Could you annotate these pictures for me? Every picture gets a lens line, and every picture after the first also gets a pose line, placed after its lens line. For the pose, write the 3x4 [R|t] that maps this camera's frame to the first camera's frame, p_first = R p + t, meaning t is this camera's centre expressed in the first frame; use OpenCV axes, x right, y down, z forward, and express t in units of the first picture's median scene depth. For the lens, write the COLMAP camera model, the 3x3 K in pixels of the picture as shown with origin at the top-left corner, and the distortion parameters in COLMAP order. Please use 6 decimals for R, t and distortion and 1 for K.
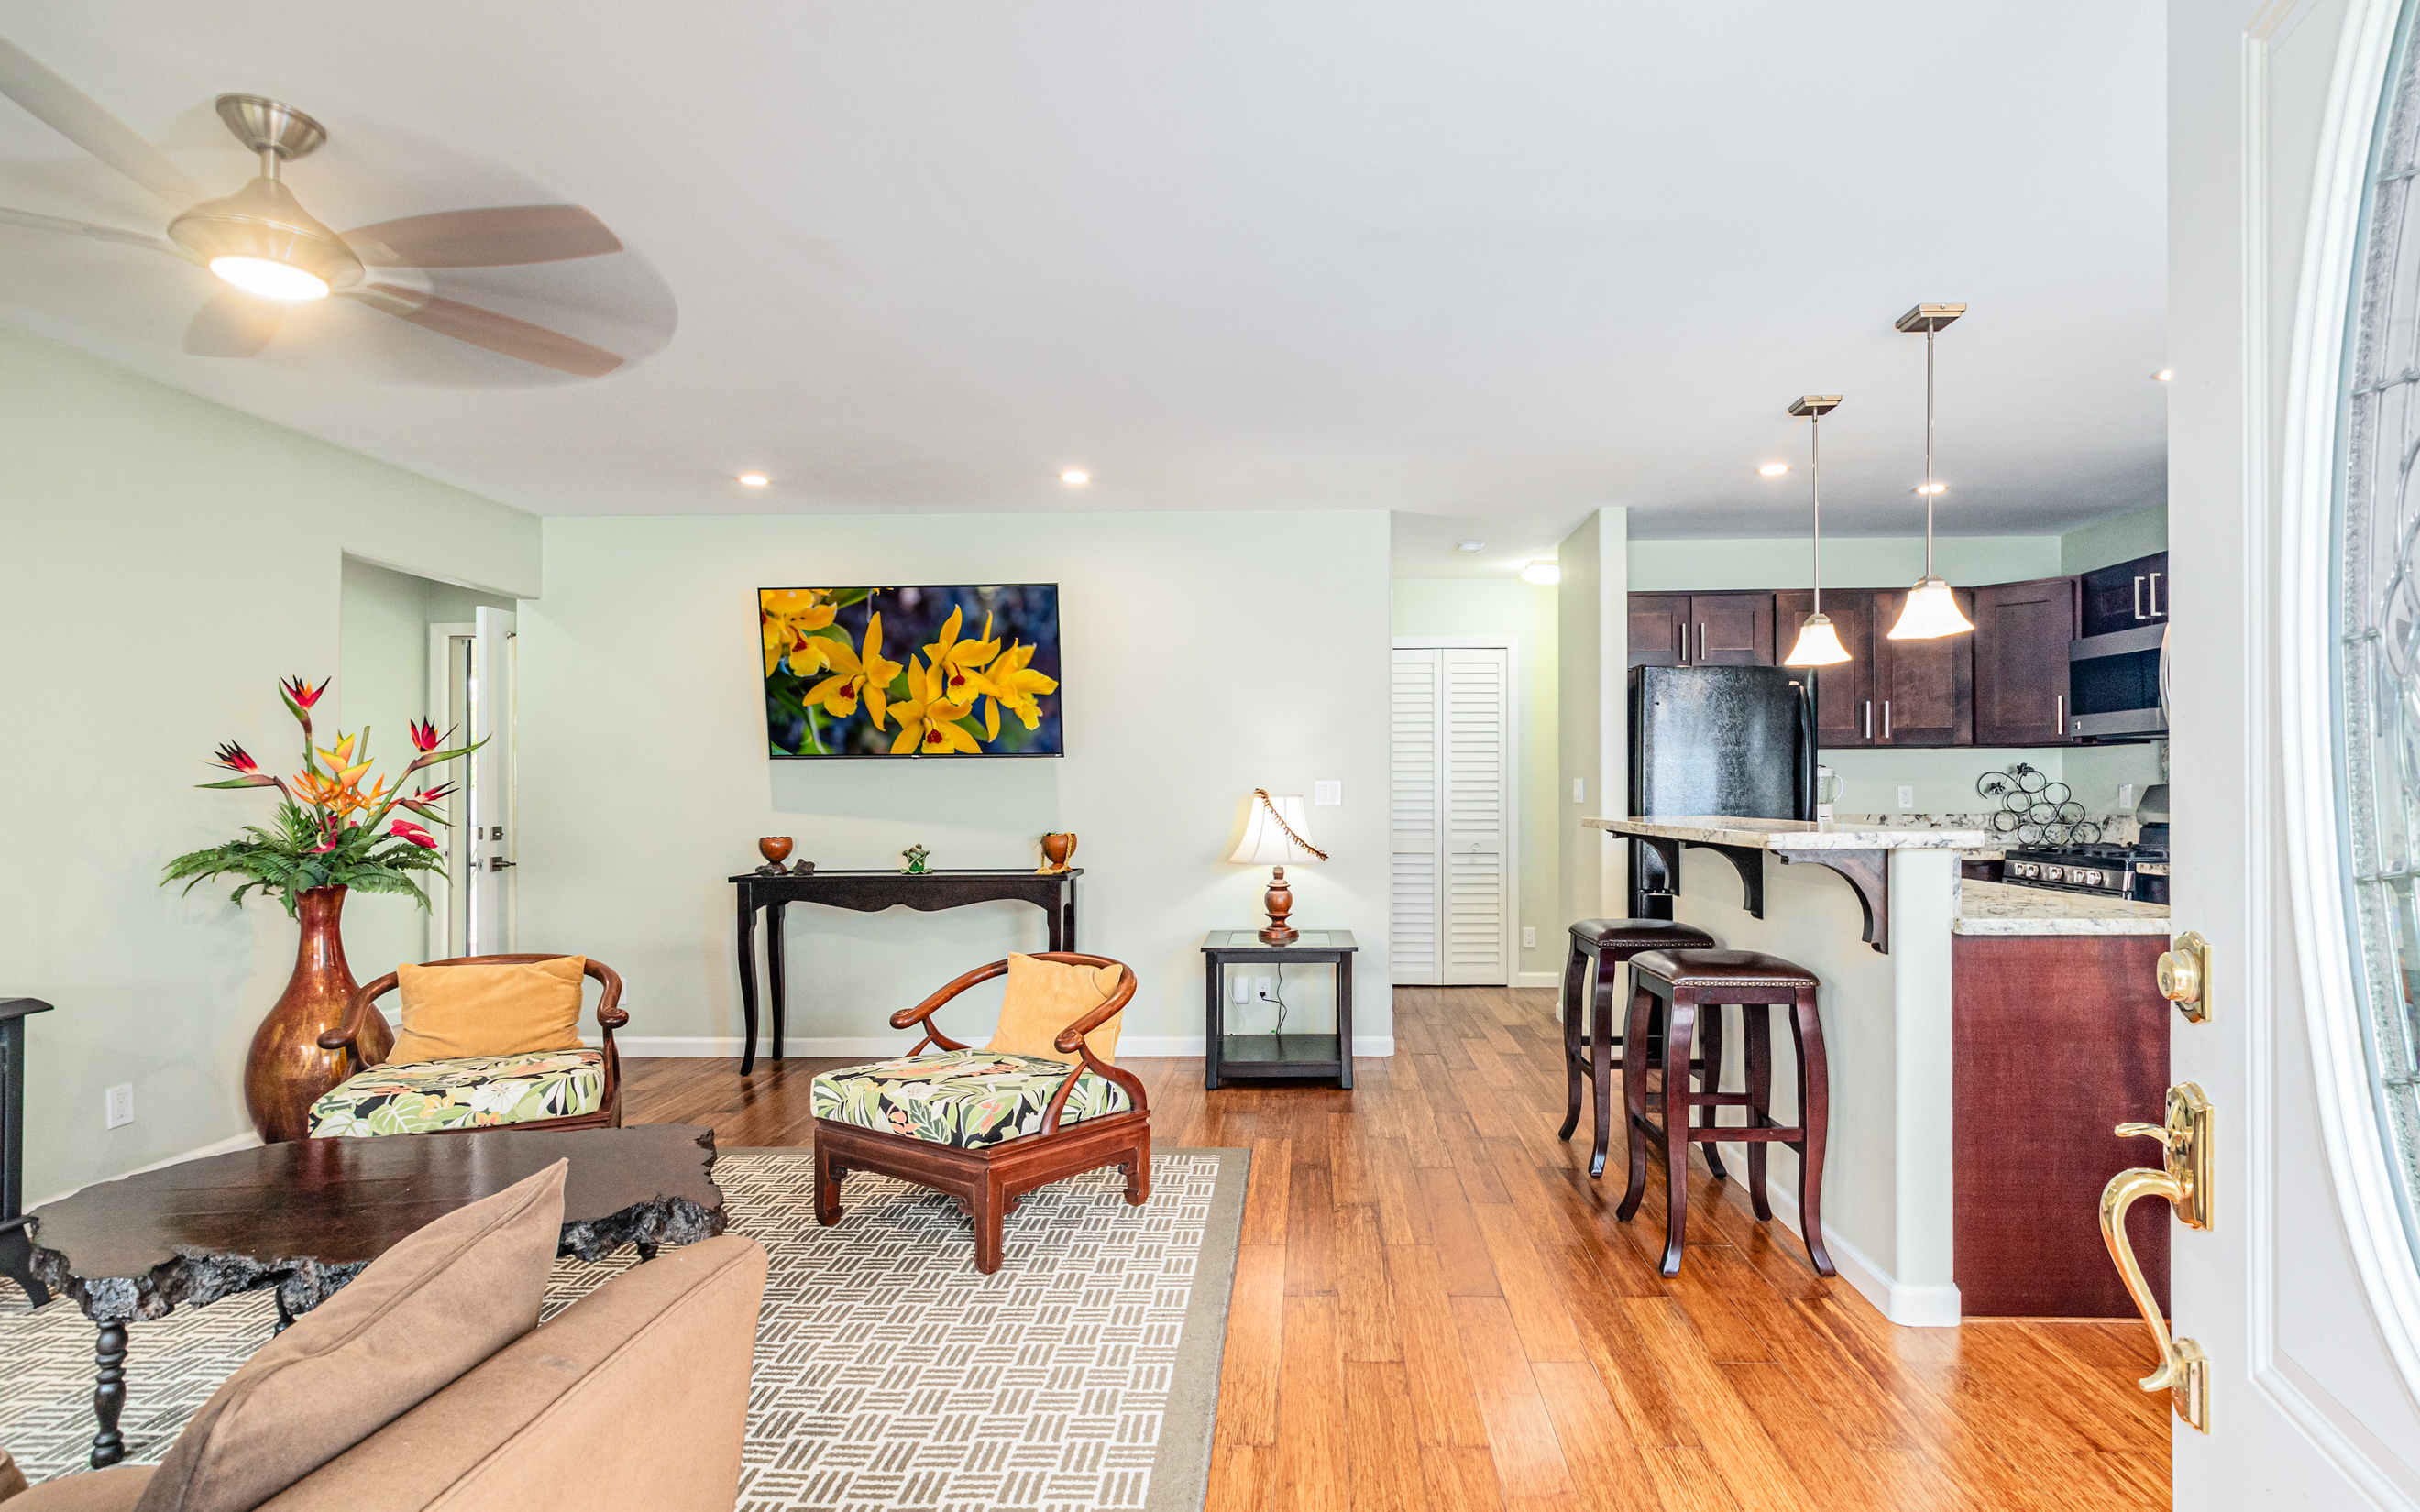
lens RADIAL K [[1112.2, 0, 1252.7], [0, 1112.2, 781.1], [0, 0, 1]] dist [0.001030, -0.005634]
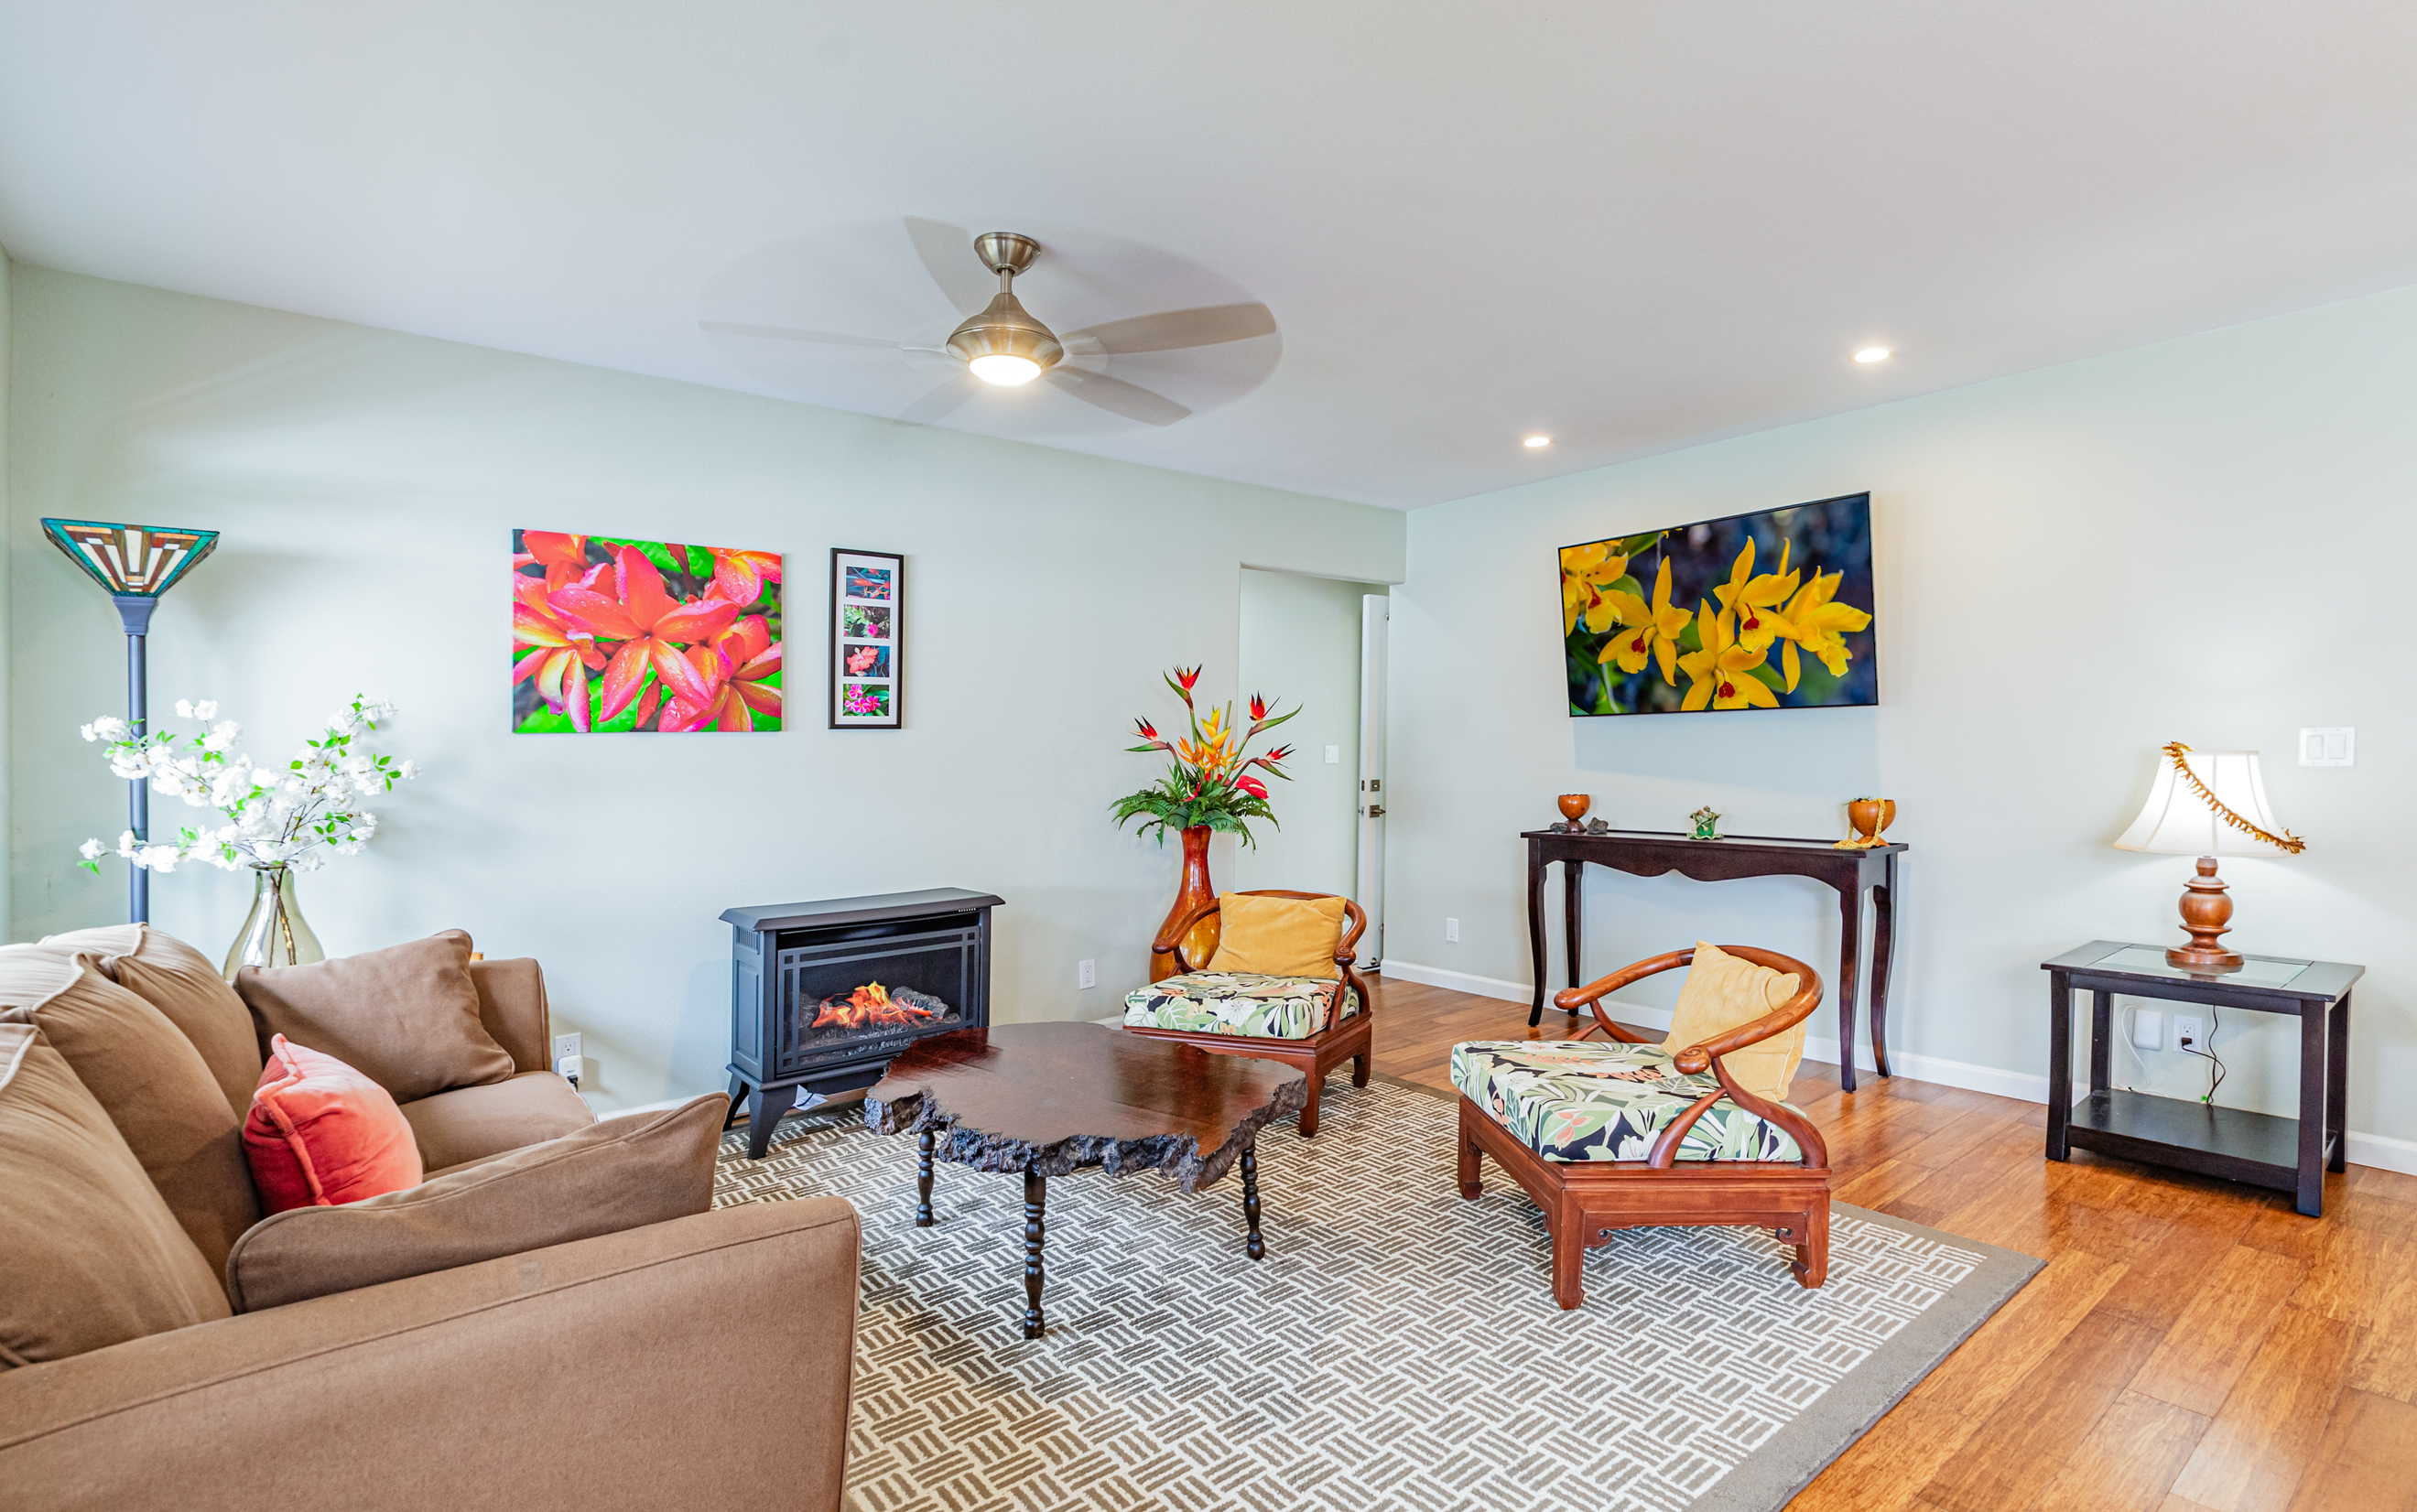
lens RADIAL K [[1110.8, 0, 1228.0], [0, 1110.8, 758.9], [0, 0, 1]] dist [0.001030, -0.005634]
pose [[0.692349, 0.001628, -0.721561, 0.104455], [0.013486, 0.999794, 0.015196, -0.002354], [0.721436, -0.020252, 0.692185, 0.109020]]
